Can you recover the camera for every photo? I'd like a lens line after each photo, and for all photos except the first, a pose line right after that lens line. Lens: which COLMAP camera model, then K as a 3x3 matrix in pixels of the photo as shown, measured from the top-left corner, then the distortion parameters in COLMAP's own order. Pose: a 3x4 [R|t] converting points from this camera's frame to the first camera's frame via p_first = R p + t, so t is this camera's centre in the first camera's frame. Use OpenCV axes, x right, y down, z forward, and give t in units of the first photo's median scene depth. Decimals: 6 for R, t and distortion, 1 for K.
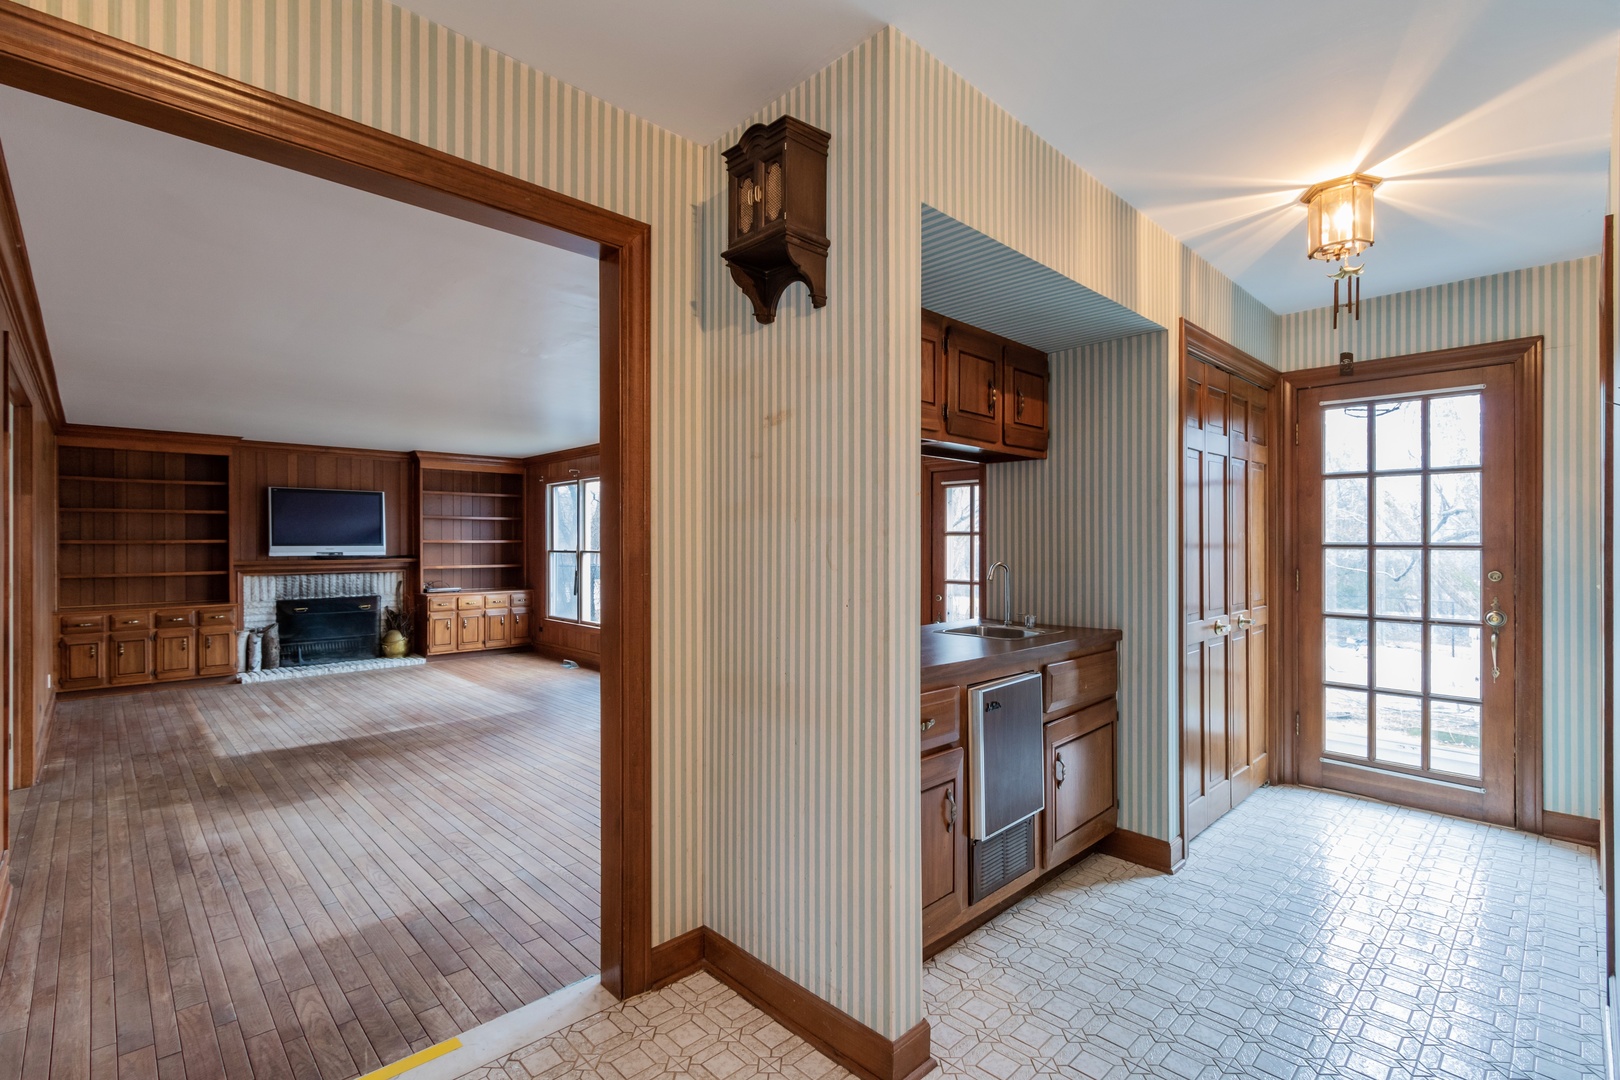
lens RADIAL K [[738.6, 0, 807.8], [0, 738.6, 543.7], [0, 0, 1]] dist [-0.011652, 0.001123]
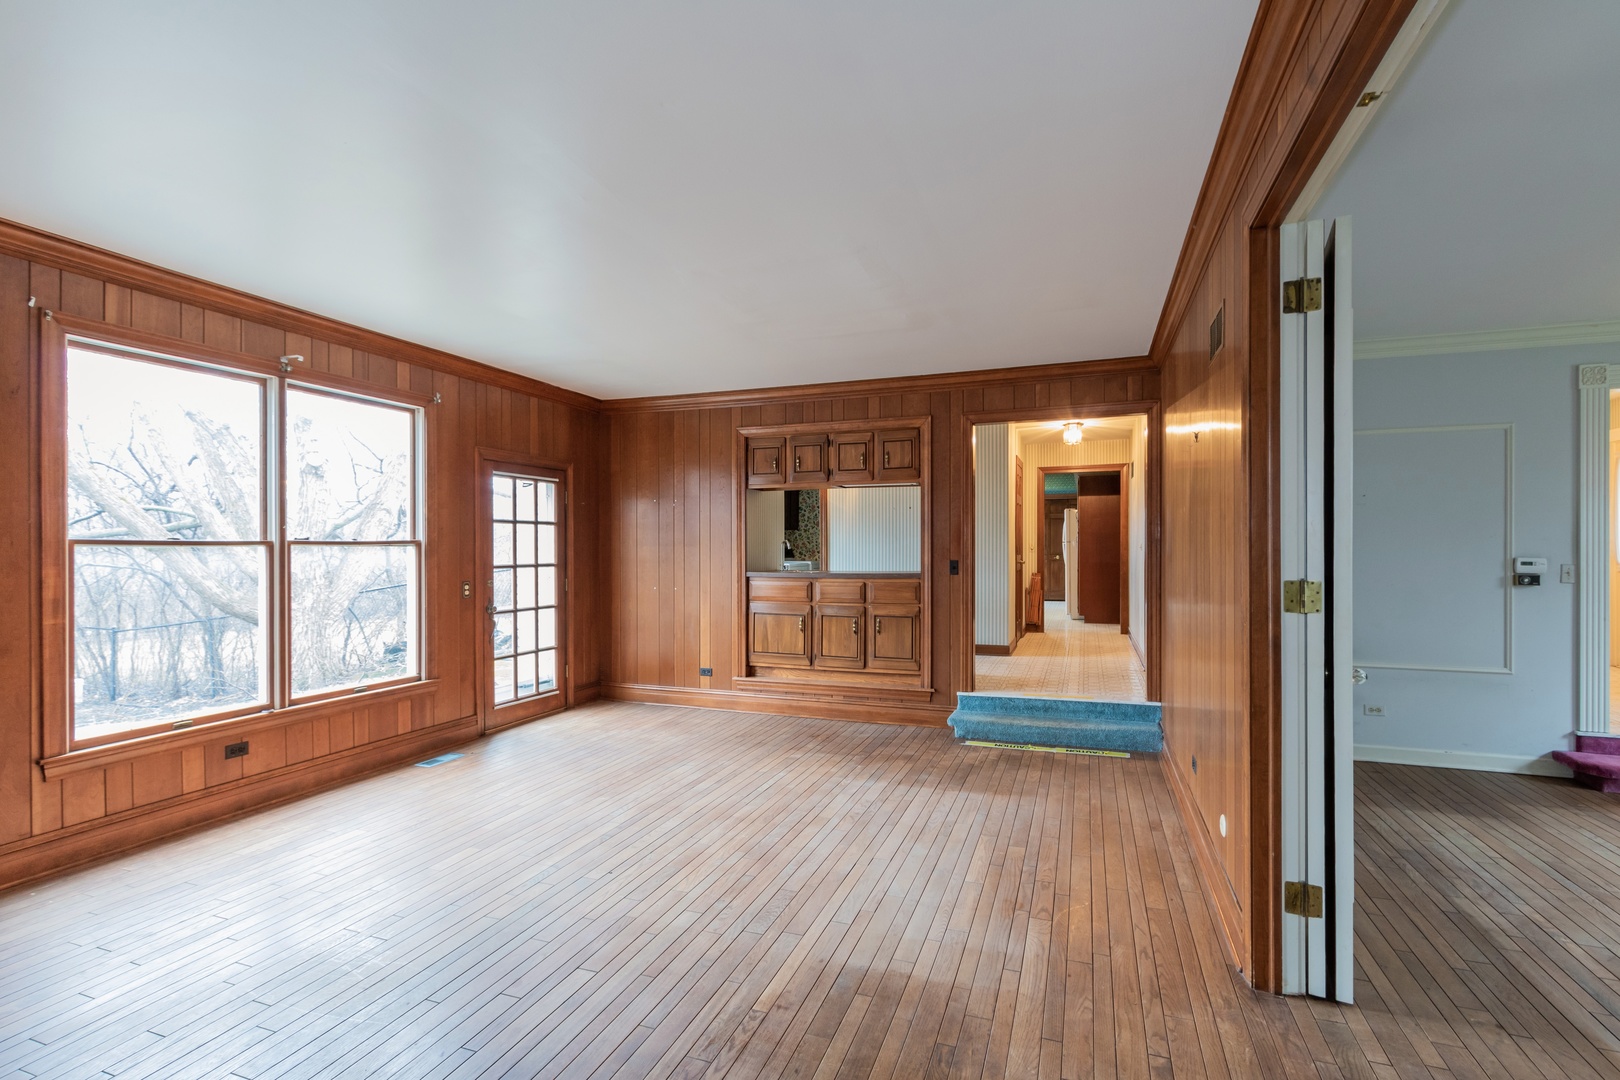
lens RADIAL K [[738.6, 0, 804.6], [0, 738.6, 544.8], [0, 0, 1]] dist [-0.011652, 0.001123]
pose [[-0.421680, 0.004753, 0.906732, -1.193970], [0.006114, 0.999978, -0.002399, 0.022210], [-0.906724, 0.004532, -0.421700, 1.292243]]
